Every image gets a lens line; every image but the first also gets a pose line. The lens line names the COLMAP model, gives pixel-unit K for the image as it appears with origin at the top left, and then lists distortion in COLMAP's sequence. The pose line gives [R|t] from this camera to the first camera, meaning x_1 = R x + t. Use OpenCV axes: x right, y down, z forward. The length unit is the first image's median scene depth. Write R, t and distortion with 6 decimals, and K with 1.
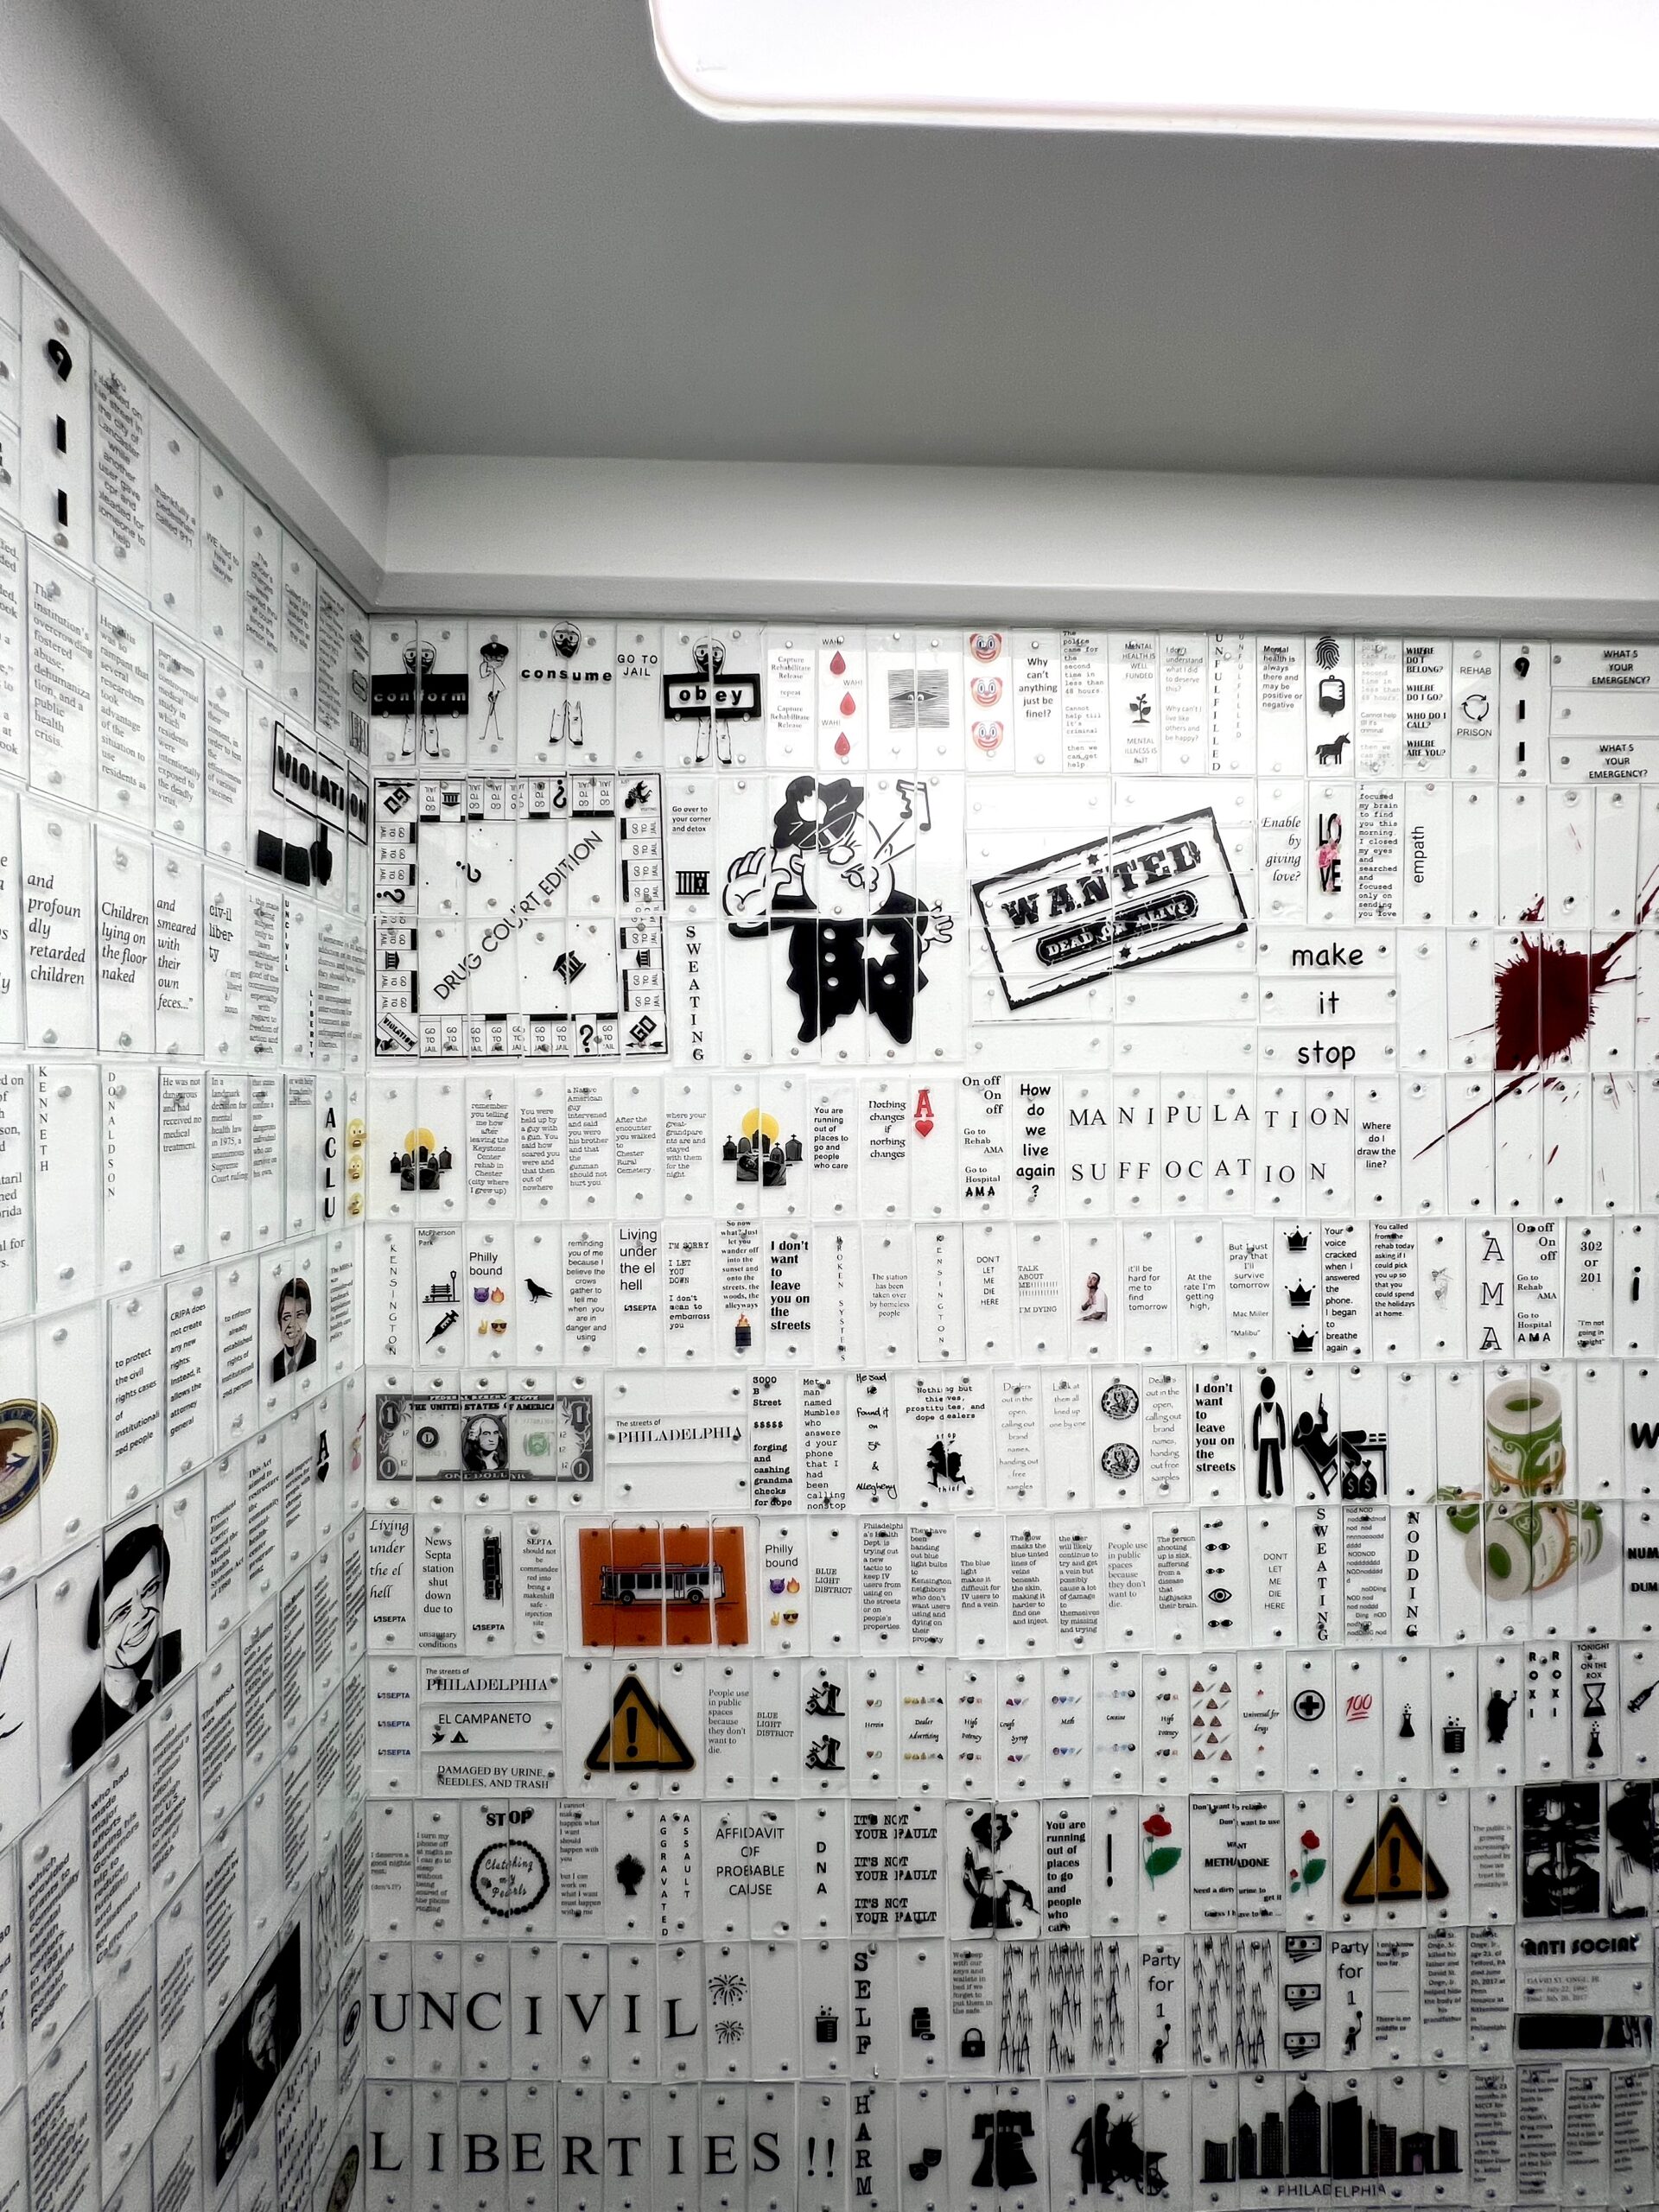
lens RADIAL K [[885.9, 0, 829.5], [0, 885.9, 1106.0], [0, 0, 1]] dist [-0.005826, 0.001192]
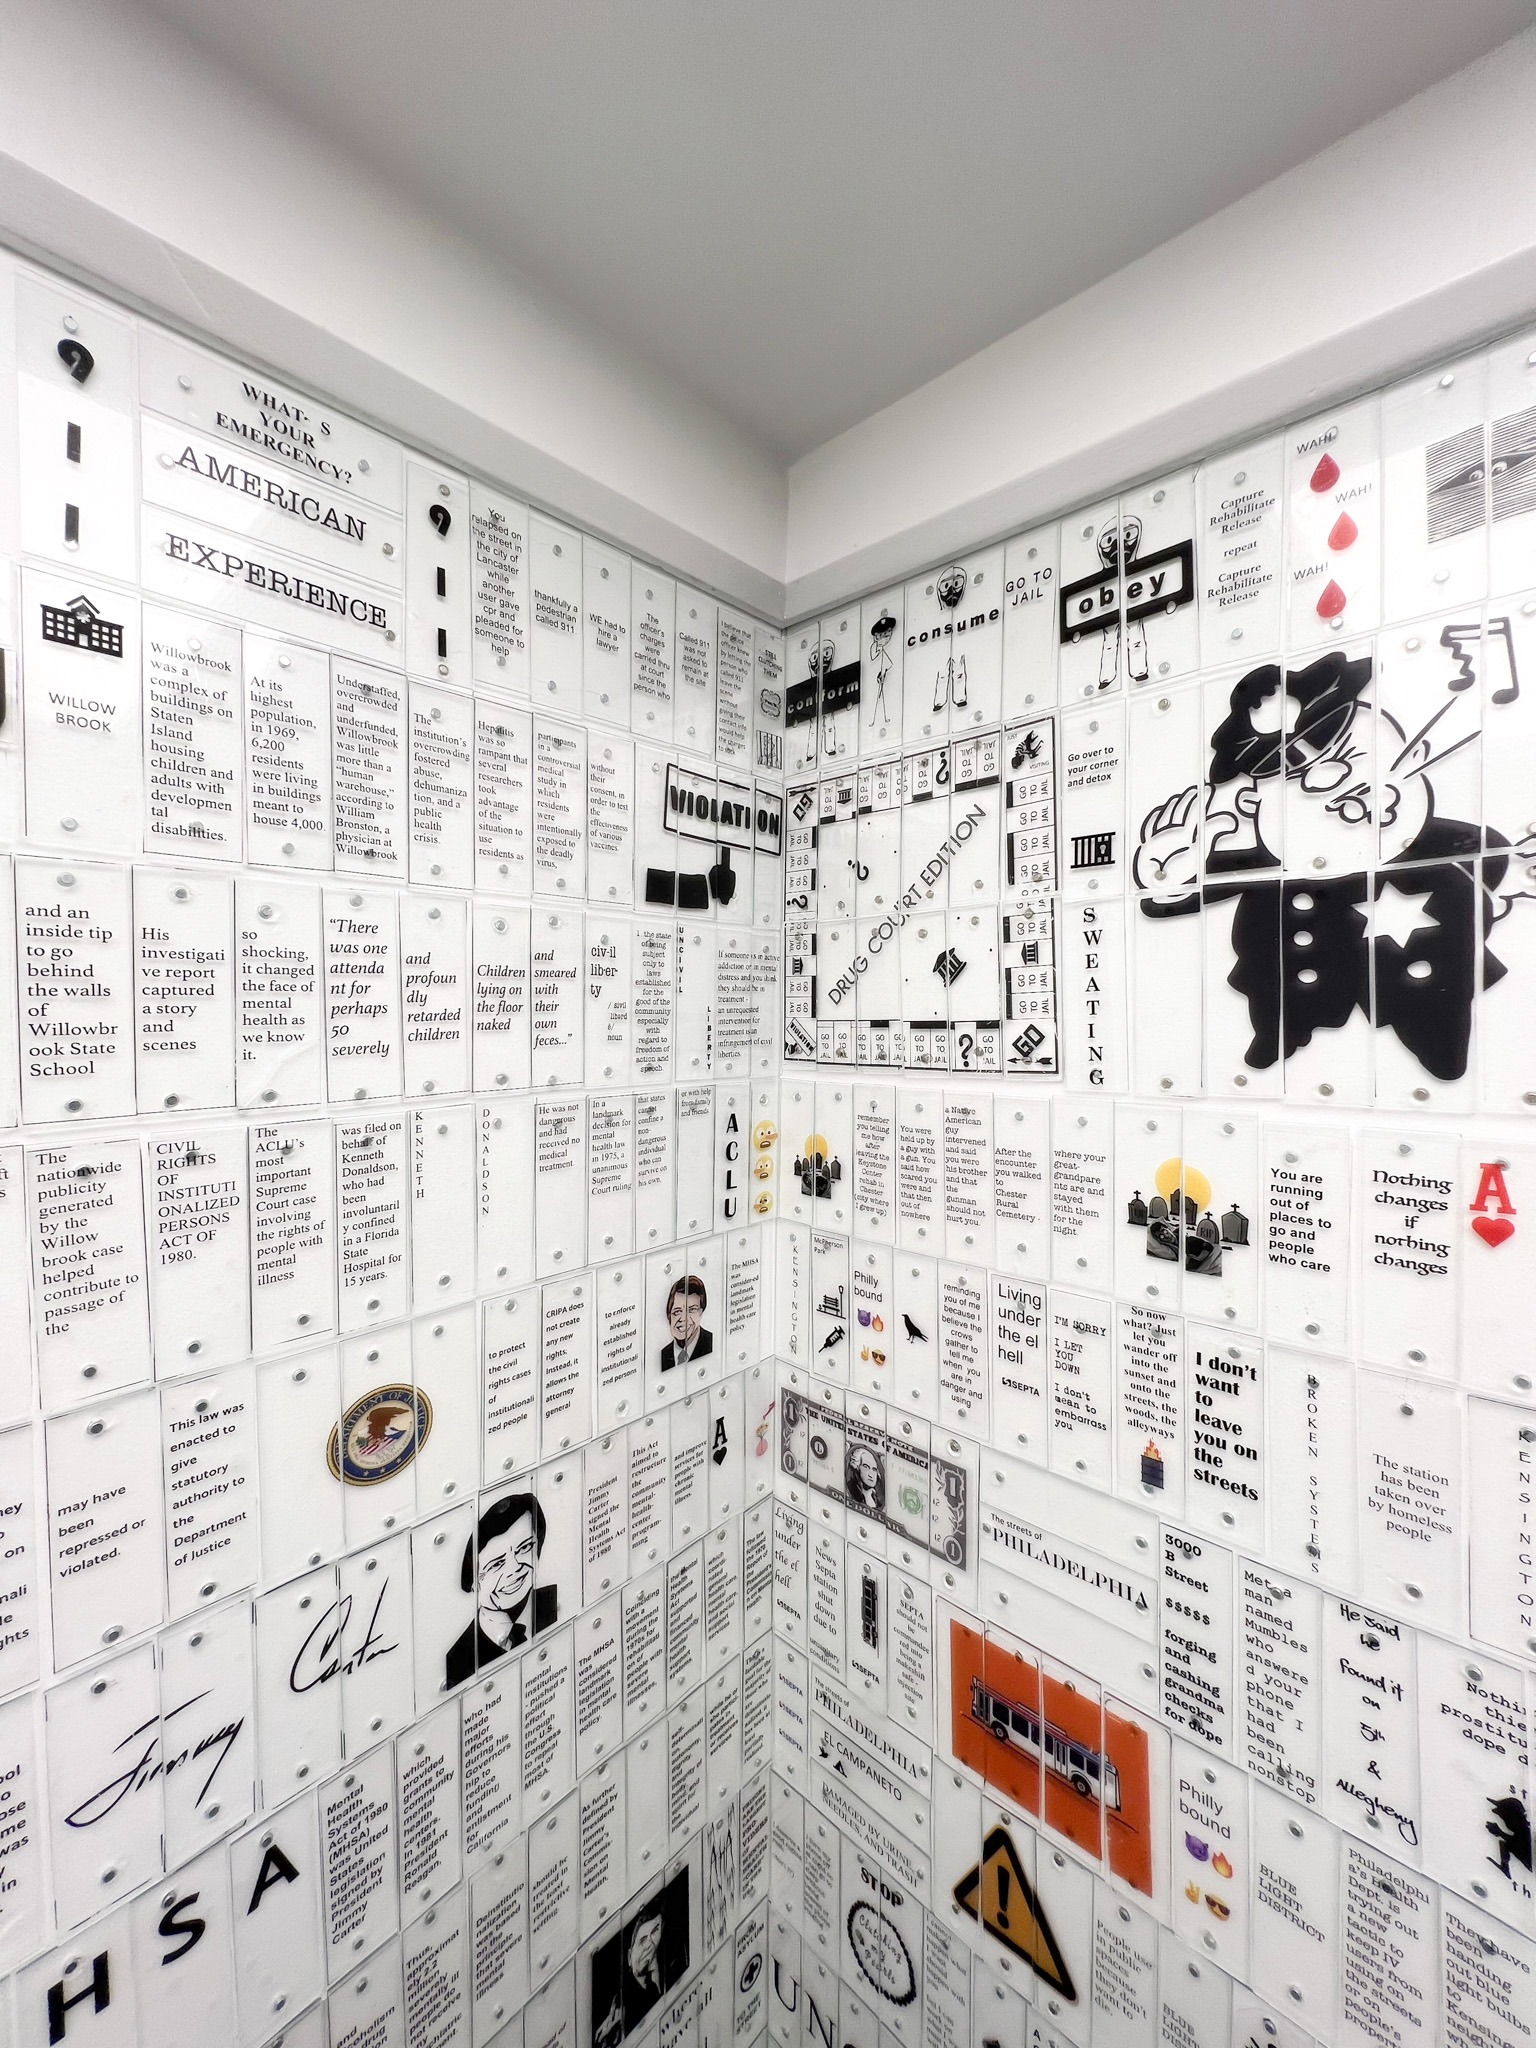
lens RADIAL K [[820.2, 0, 768.0], [0, 820.2, 1024.0], [0, 0, 1]] dist [-0.005826, 0.001192]
pose [[0.718043, 0.015044, -0.695836, 0.135886], [-0.014124, 0.999875, 0.007043, -0.104619], [0.695855, 0.004771, 0.718166, 0.304400]]
